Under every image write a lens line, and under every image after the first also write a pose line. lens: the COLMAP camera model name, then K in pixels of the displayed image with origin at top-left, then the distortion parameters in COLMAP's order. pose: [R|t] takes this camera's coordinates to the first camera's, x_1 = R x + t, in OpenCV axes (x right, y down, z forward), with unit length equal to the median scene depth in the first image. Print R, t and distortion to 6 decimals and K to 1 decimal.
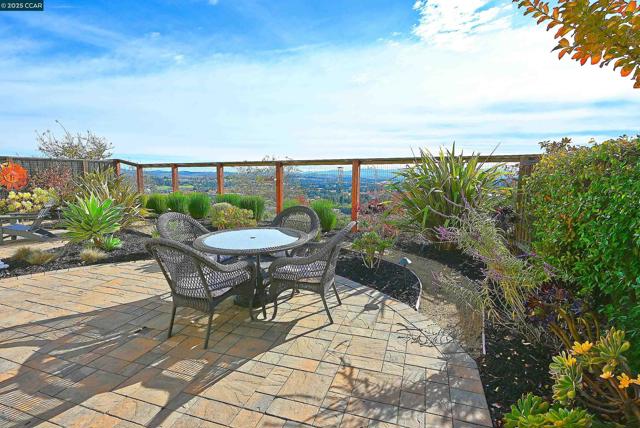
lens RADIAL K [[316.0, 0, 320.0], [0, 316.0, 214.0], [0, 0, 1]] dist [-0.001889, 0.000479]
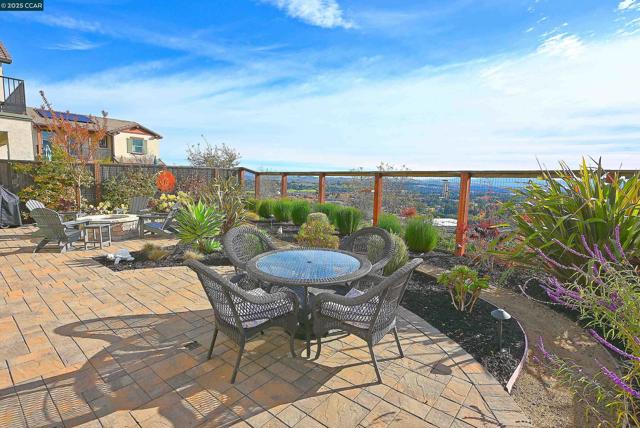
lens RADIAL K [[316.0, 0, 320.0], [0, 316.0, 214.0], [0, 0, 1]] dist [-0.001889, 0.000479]
pose [[0.931039, 0.058014, -0.360279, 0.139178], [-0.064710, 0.997883, -0.006540, -0.059903], [0.359137, 0.029403, 0.932822, 0.158825]]
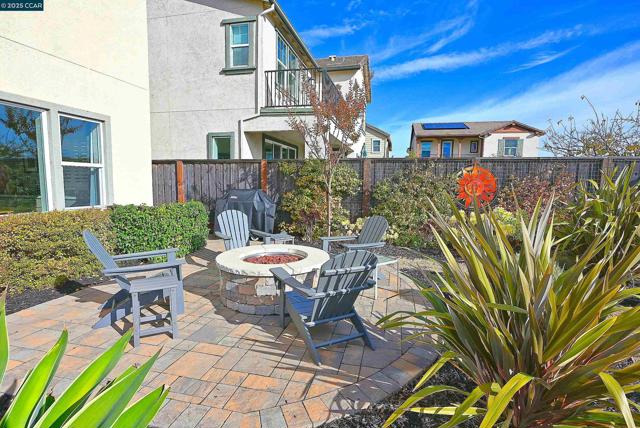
lens RADIAL K [[316.0, 0, 320.0], [0, 316.0, 214.0], [0, 0, 1]] dist [-0.001889, 0.000479]
pose [[0.087940, 0.102595, -0.990828, -0.925208], [-0.139829, 0.986105, 0.089696, -0.209002], [0.986263, 0.130659, 0.101063, 1.672822]]
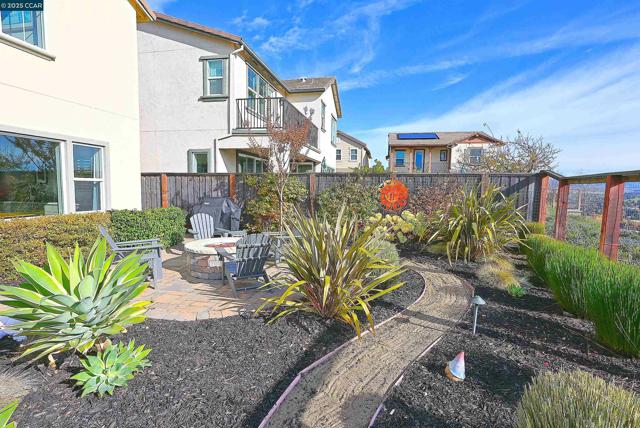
lens RADIAL K [[316.2, 0, 320.0], [0, 316.2, 214.0], [0, 0, 1]] dist [-0.004242, -0.000501]
pose [[0.118467, 0.086517, -0.989182, -0.383646], [-0.139036, 0.987828, 0.069747, -0.273900], [0.983176, 0.129269, 0.129054, 1.887071]]
